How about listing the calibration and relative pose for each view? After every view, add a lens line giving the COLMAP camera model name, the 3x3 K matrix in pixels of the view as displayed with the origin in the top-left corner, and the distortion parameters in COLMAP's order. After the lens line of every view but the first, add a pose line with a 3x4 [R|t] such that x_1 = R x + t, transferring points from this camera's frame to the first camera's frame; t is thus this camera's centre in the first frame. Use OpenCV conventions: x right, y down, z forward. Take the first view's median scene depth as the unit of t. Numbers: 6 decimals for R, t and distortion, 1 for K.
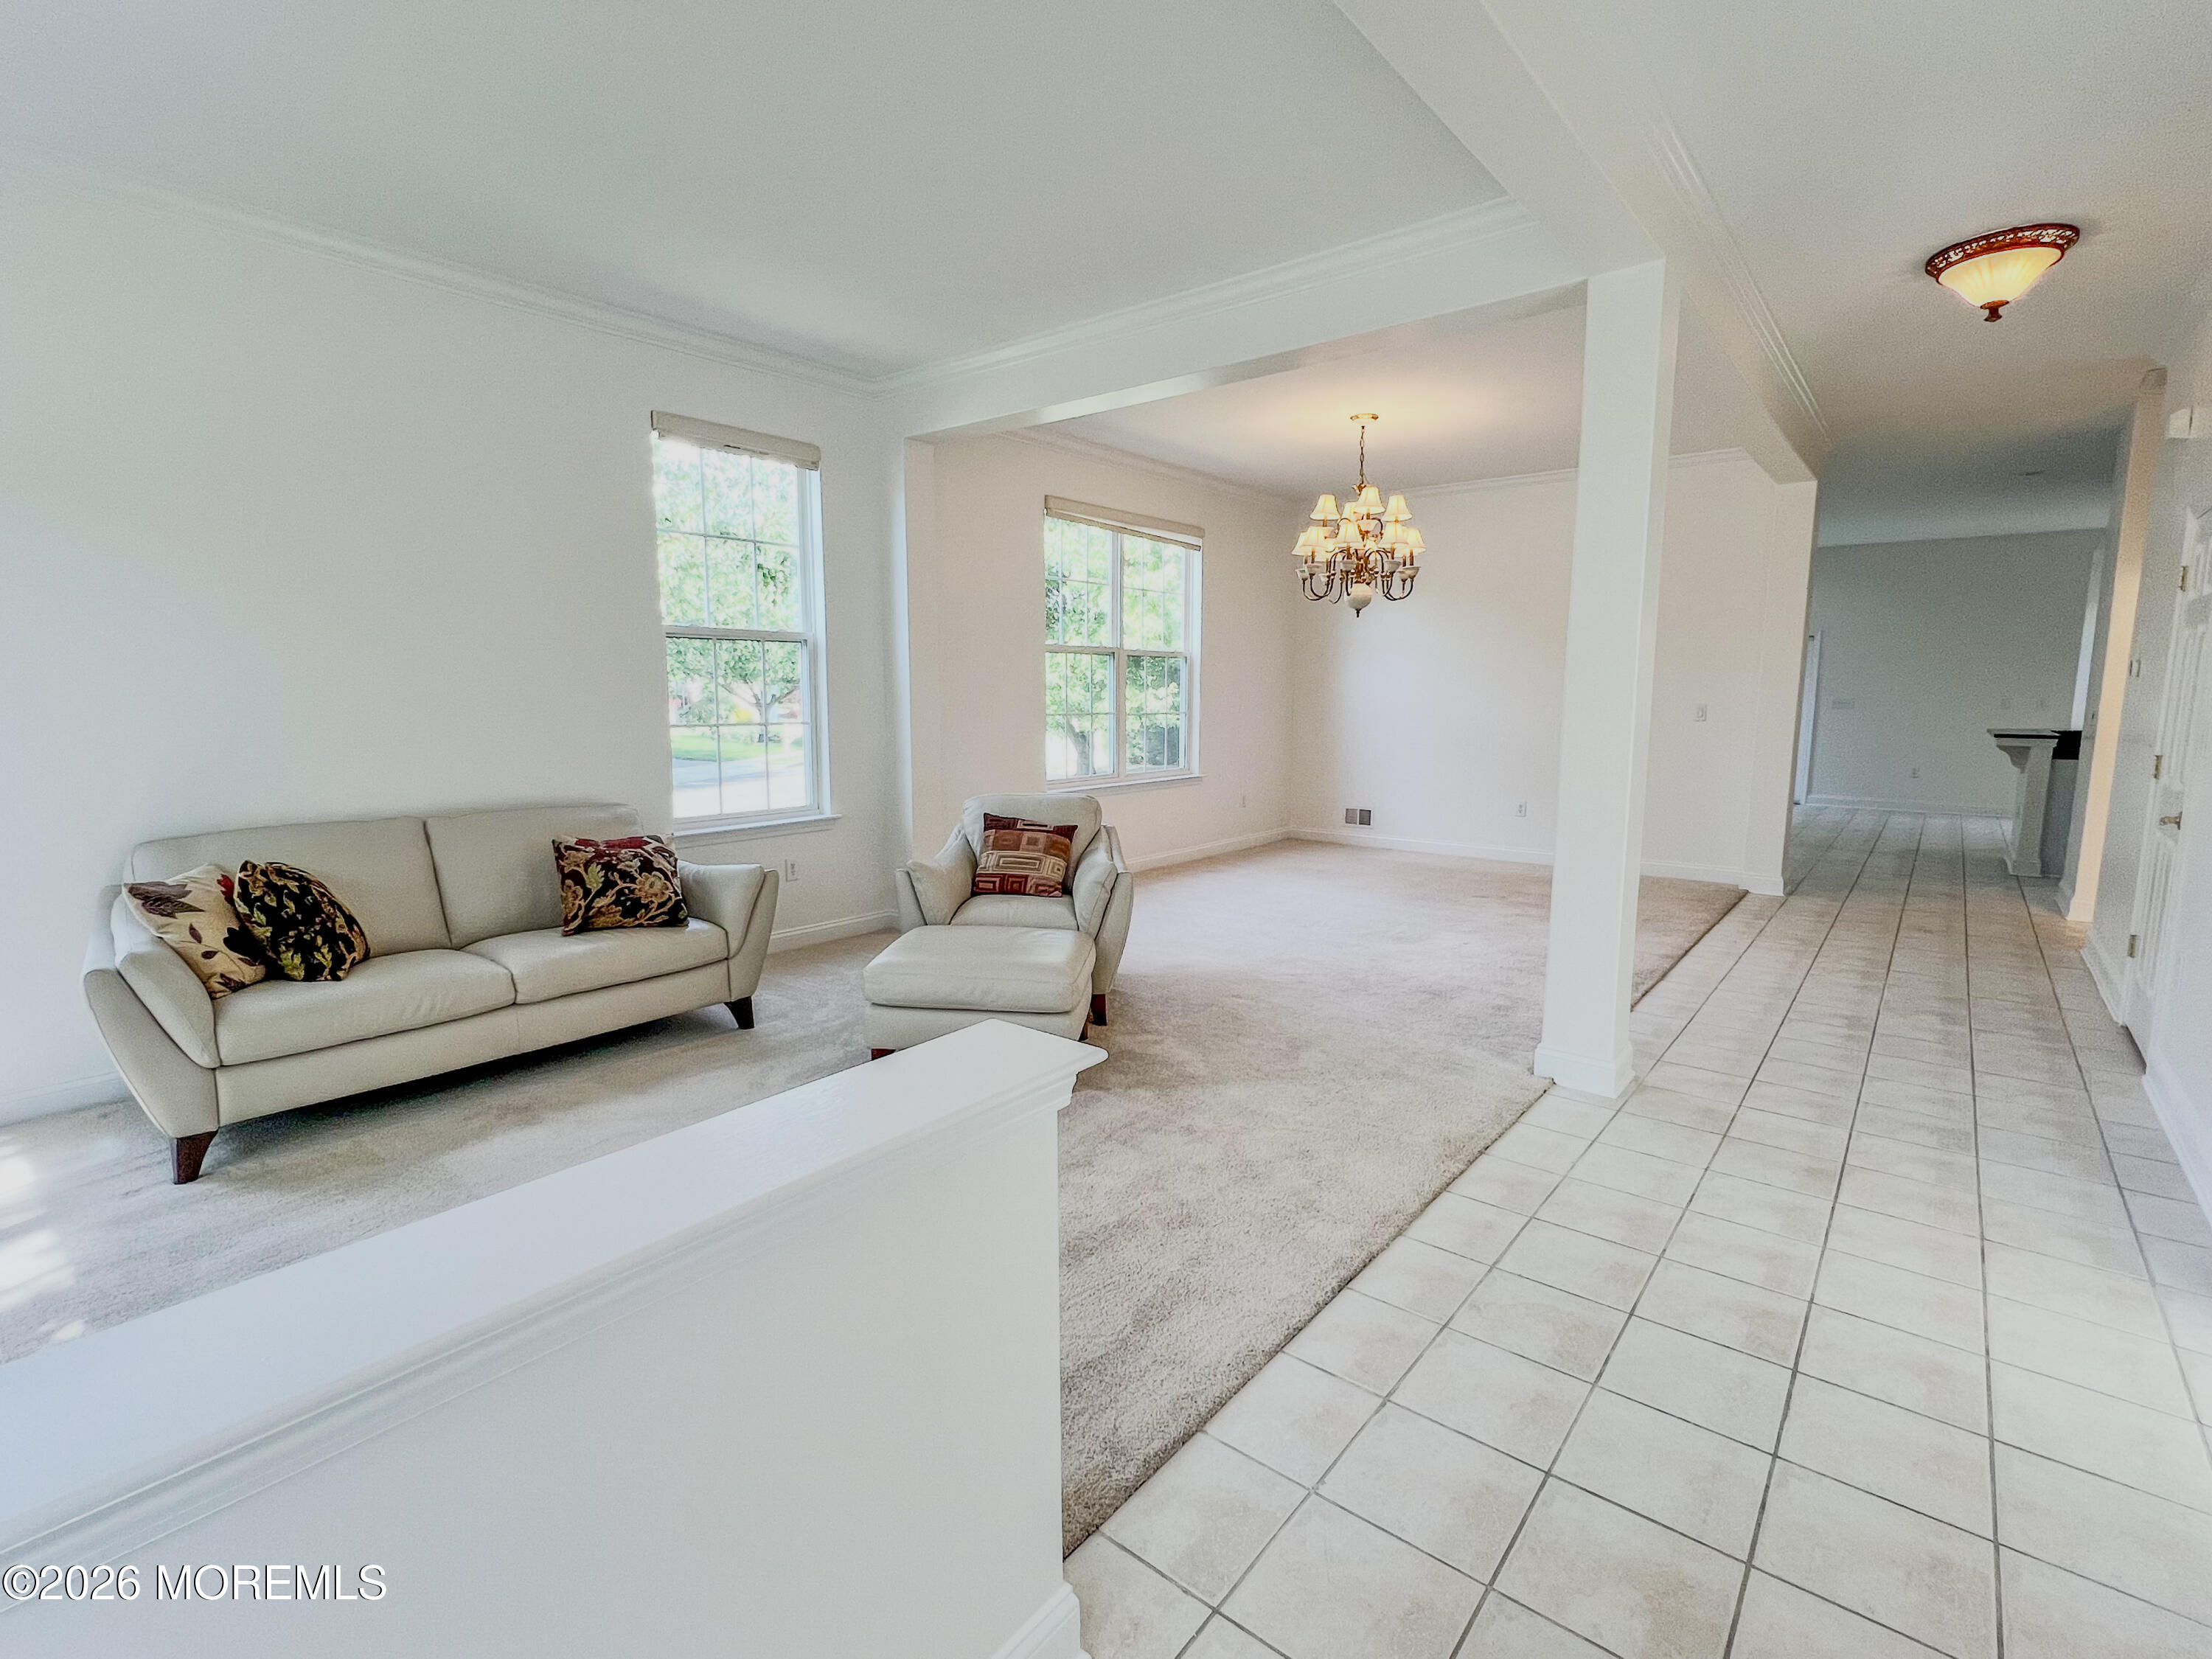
lens RADIAL K [[1034.8, 0, 1106.0], [0, 1034.8, 829.5], [0, 0, 1]] dist [0.025331, -0.000001]
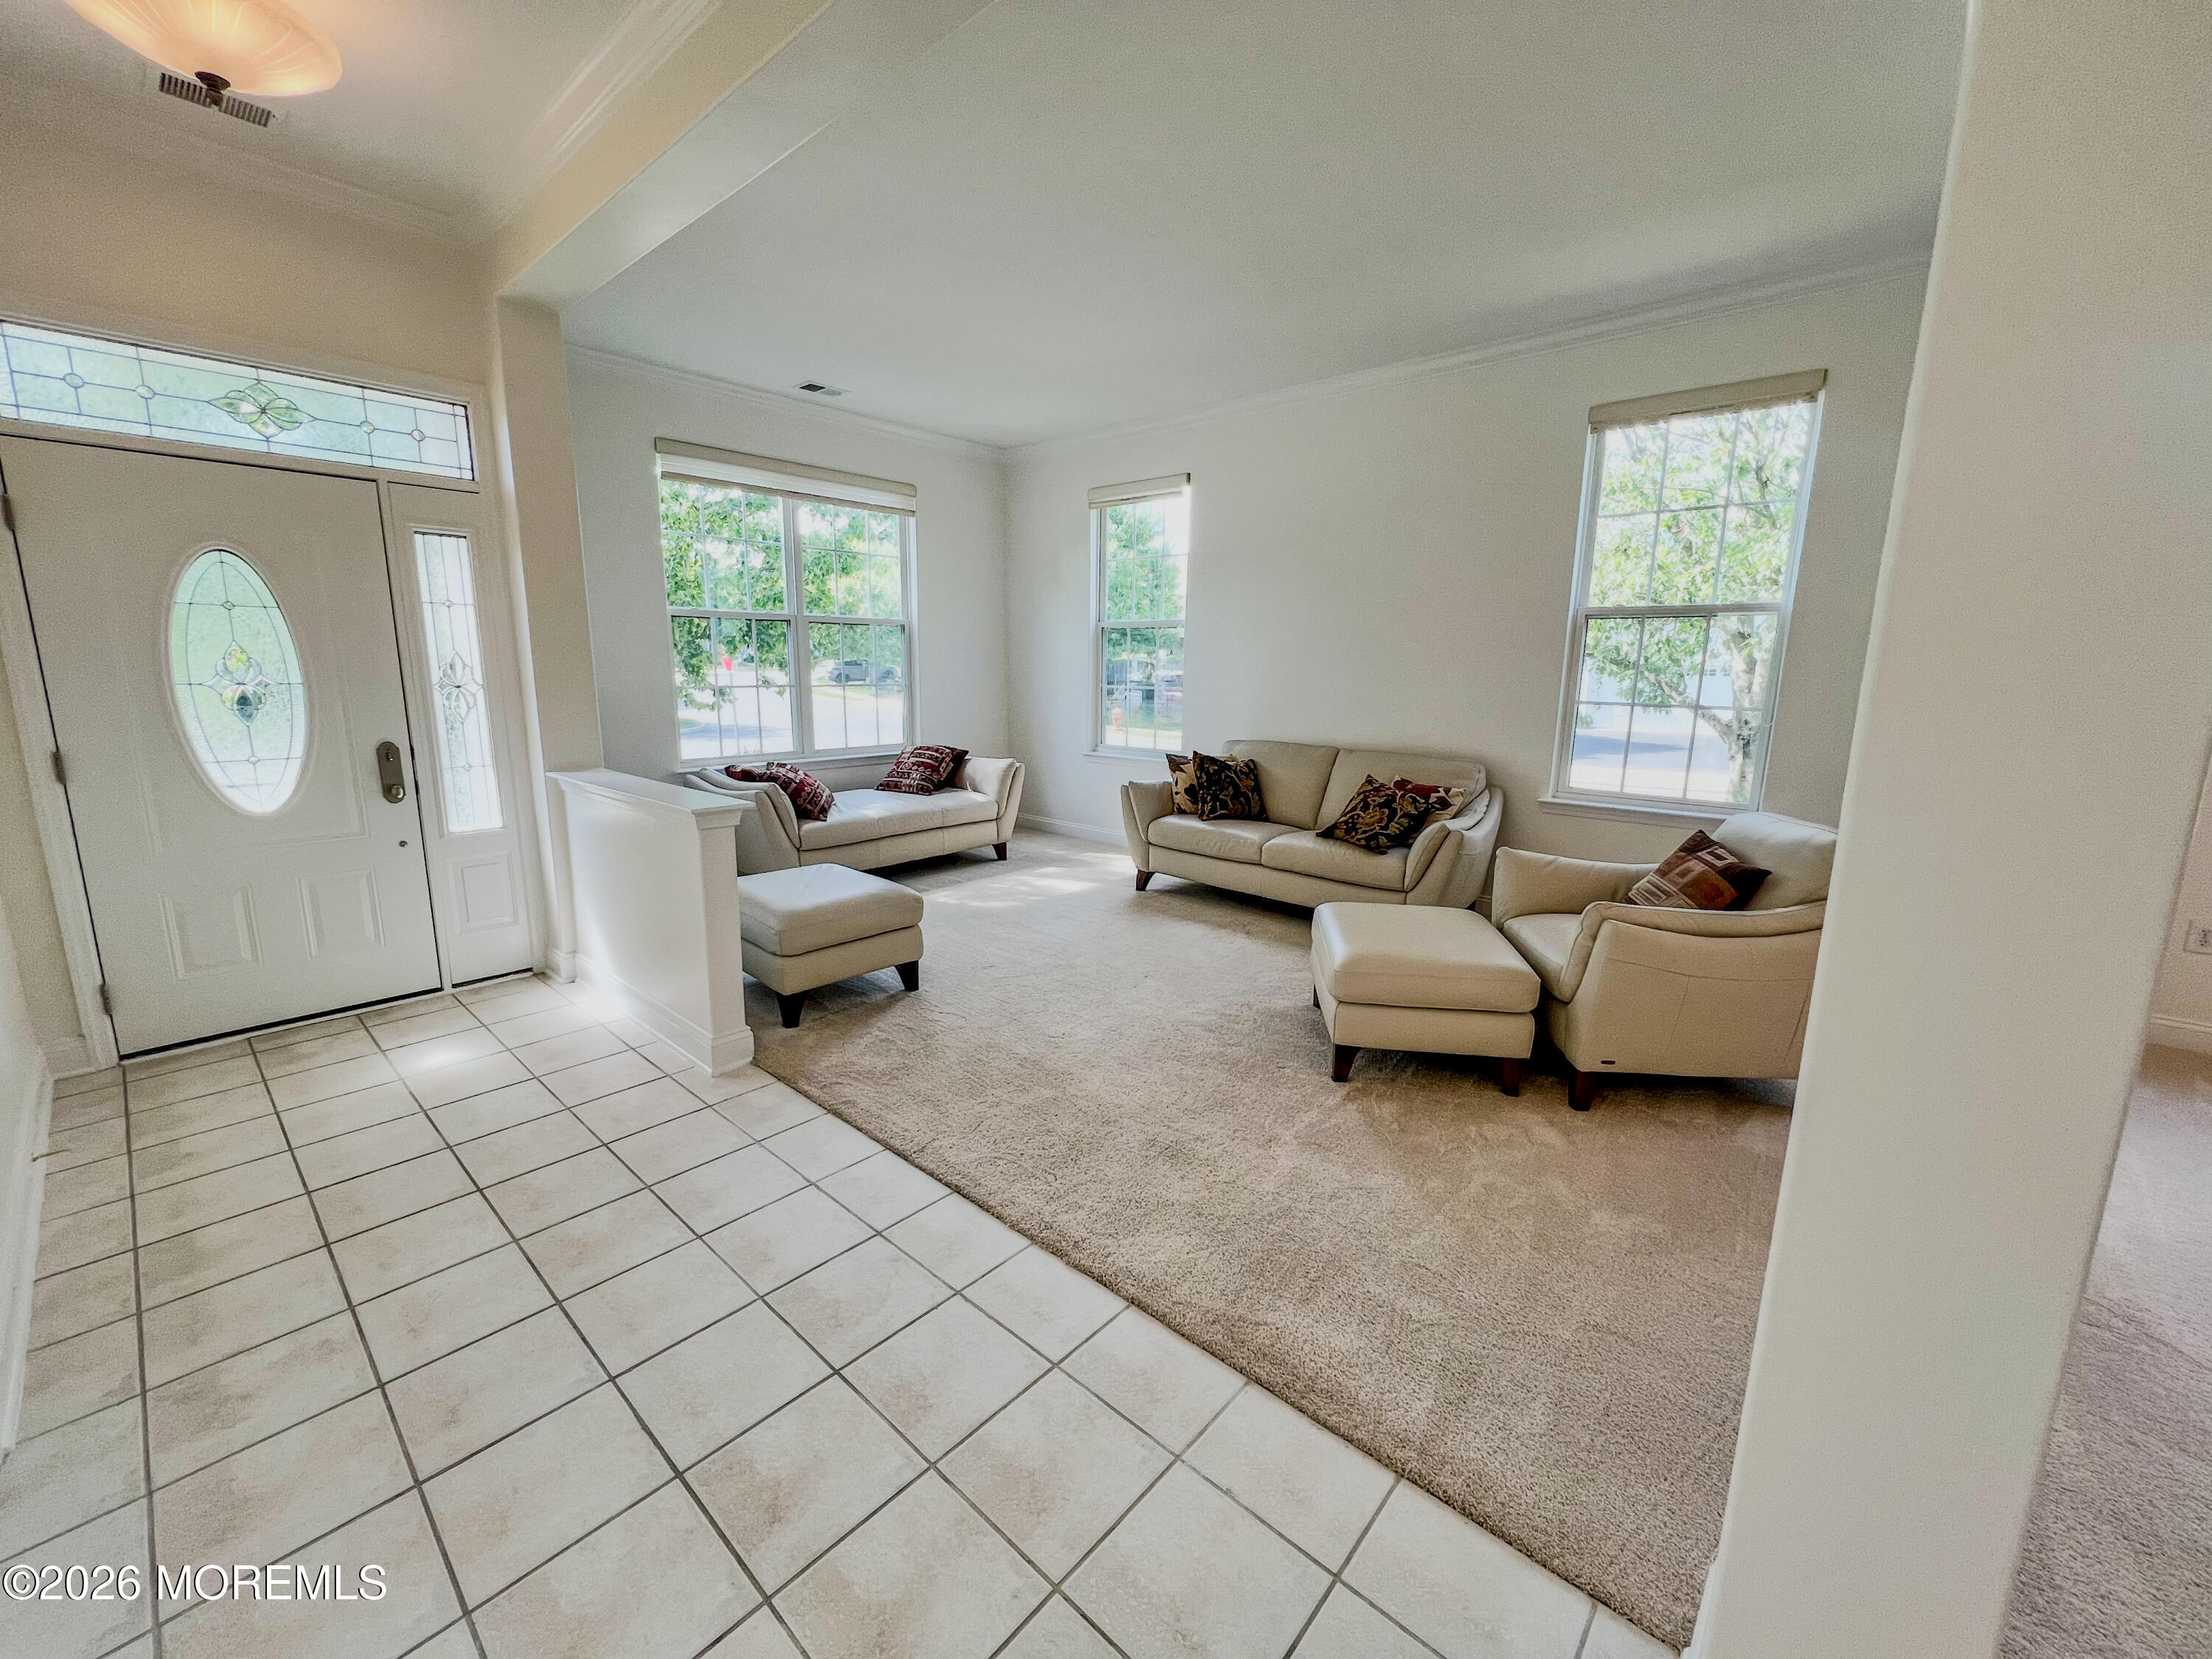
lens RADIAL K [[882.9, 0, 1092.9], [0, 882.9, 824.9], [0, 0, 1]] dist [0.006394, 0.000324]
pose [[-0.058461, 0.173766, -0.983050, 0.815360], [-0.145936, 0.972668, 0.180610, -0.102942], [0.987565, 0.154021, -0.031505, 0.836912]]
